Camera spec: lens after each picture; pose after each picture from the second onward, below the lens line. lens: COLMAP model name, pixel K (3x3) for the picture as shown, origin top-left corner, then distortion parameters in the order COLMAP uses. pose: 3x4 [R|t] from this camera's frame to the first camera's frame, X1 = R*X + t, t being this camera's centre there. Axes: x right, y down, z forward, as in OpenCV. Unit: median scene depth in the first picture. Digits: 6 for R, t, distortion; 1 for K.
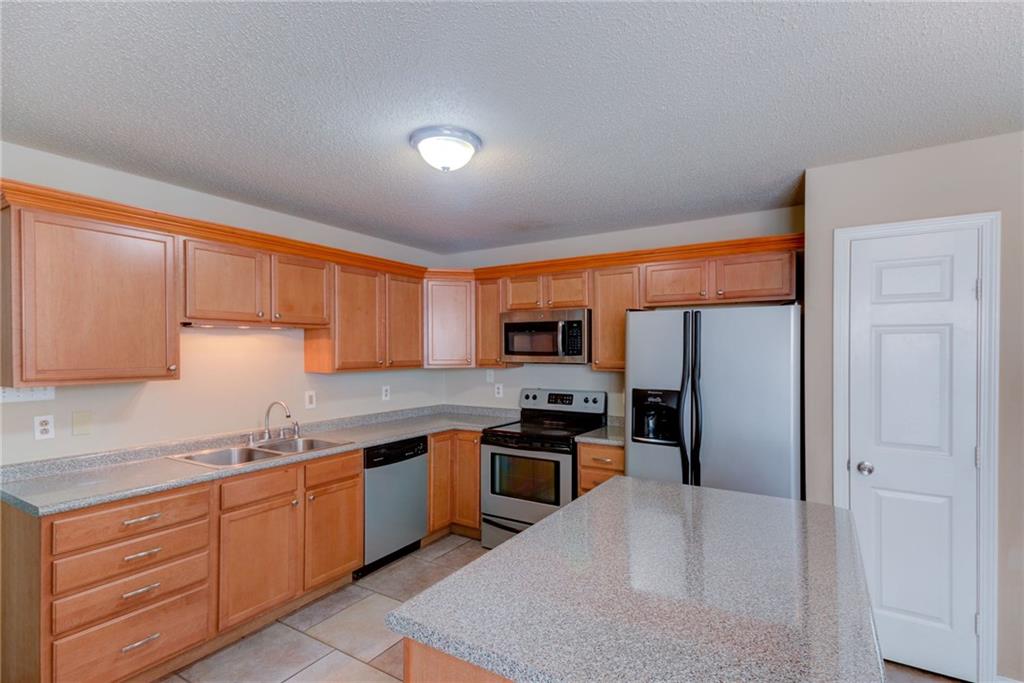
lens RADIAL K [[476.6, 0, 515.0], [0, 476.6, 358.4], [0, 0, 1]] dist [0.001310, 0.000206]
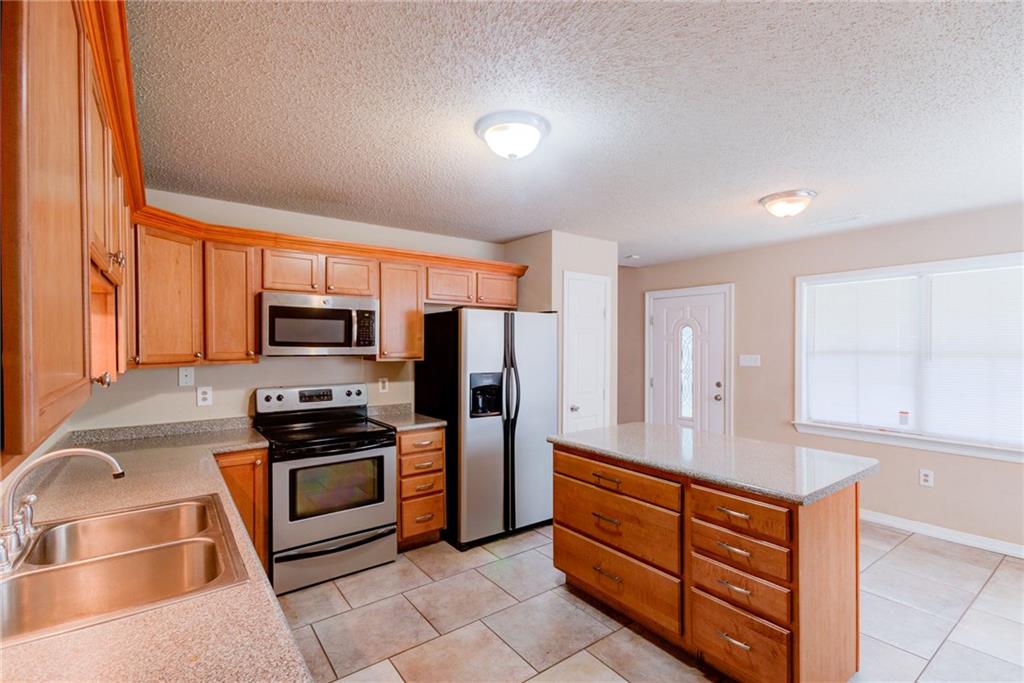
lens RADIAL K [[475.0, 0, 512.3], [0, 475.0, 349.8], [0, 0, 1]] dist [-0.001357, 0.000003]
pose [[0.363404, -0.014453, 0.931519, -0.709378], [0.008737, 0.999889, 0.012105, -0.009180], [-0.931590, 0.003740, 0.363490, 0.404132]]
